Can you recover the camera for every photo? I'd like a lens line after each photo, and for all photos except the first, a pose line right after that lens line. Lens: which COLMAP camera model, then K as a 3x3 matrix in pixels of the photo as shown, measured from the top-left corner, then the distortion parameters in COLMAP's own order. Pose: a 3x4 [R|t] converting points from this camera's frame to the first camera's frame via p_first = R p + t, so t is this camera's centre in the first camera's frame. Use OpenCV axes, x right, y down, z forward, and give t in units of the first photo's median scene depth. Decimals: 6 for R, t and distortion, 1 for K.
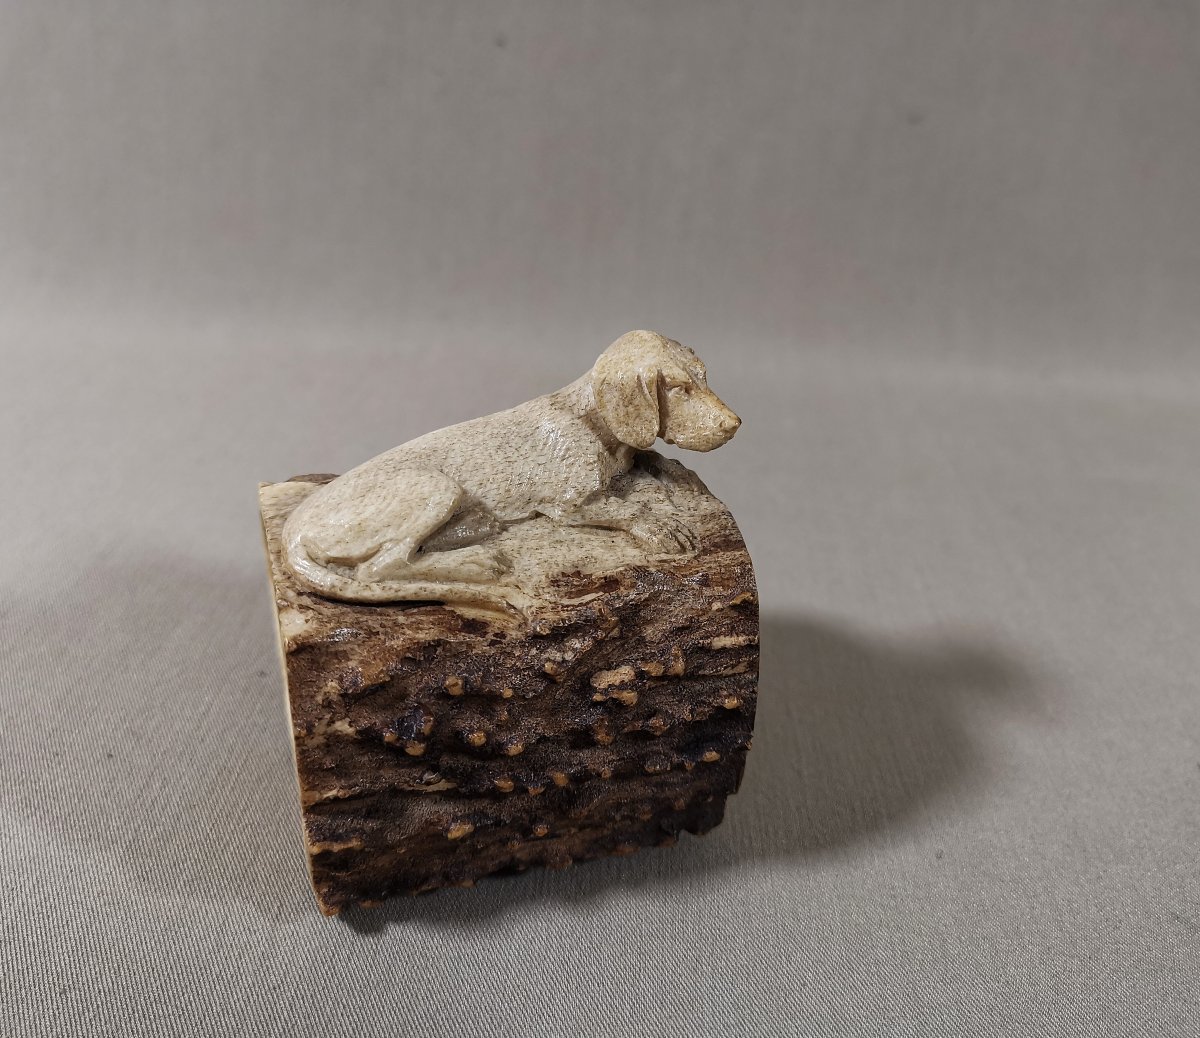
lens RADIAL K [[1472.0, 0, 600.0], [0, 1472.0, 519.0], [0, 0, 1]] dist [-0.008813, -0.006589]
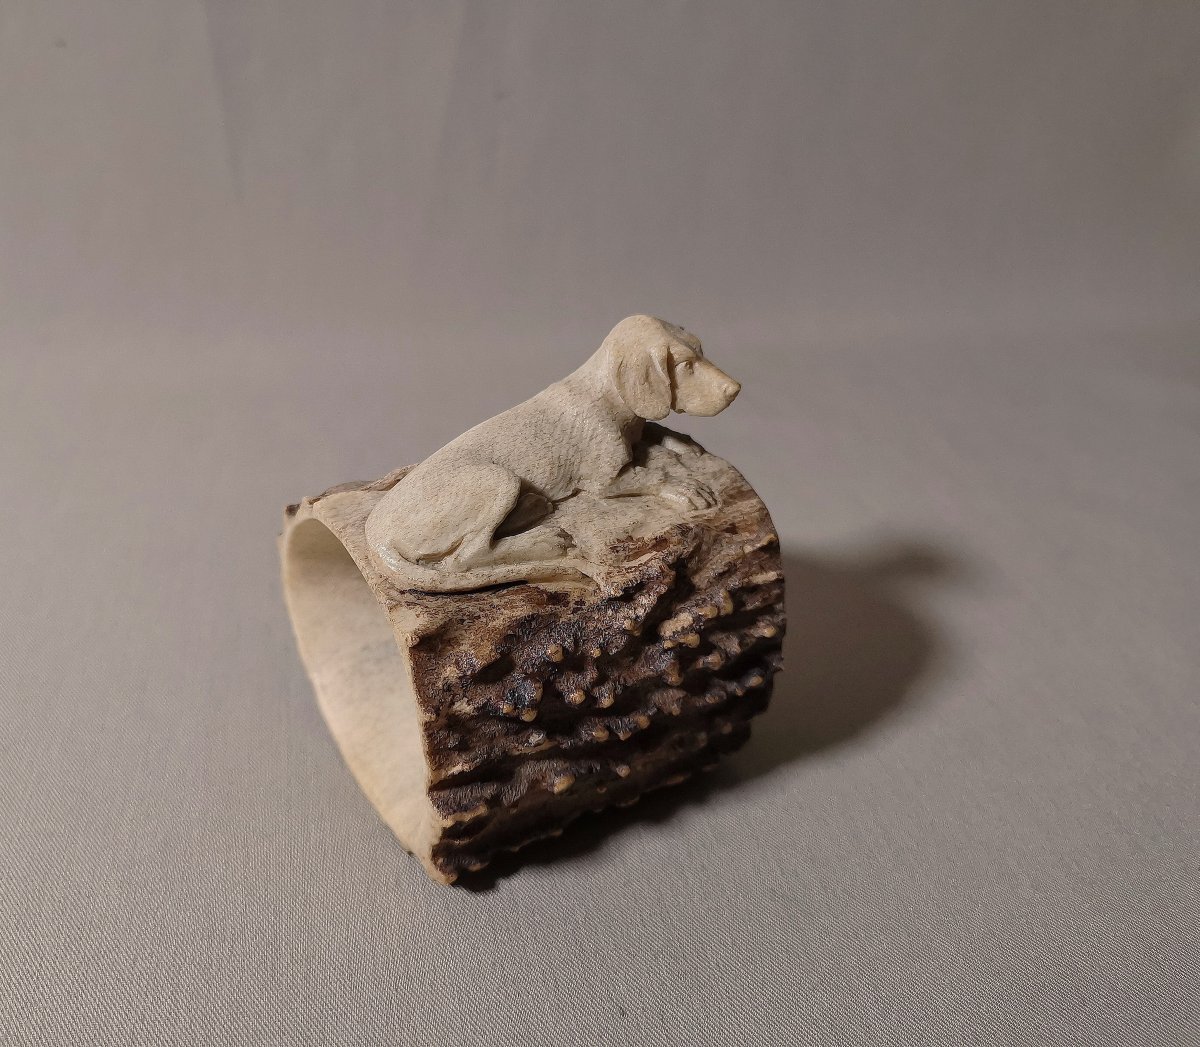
lens RADIAL K [[1472.0, 0, 600.0], [0, 1472.0, 523.5], [0, 0, 1]] dist [-0.008813, -0.006589]
pose [[0.964269, -0.140277, 0.224741, -0.291556], [0.134406, 0.990066, 0.041294, -0.023555], [-0.228301, -0.009612, 0.973543, -0.081549]]
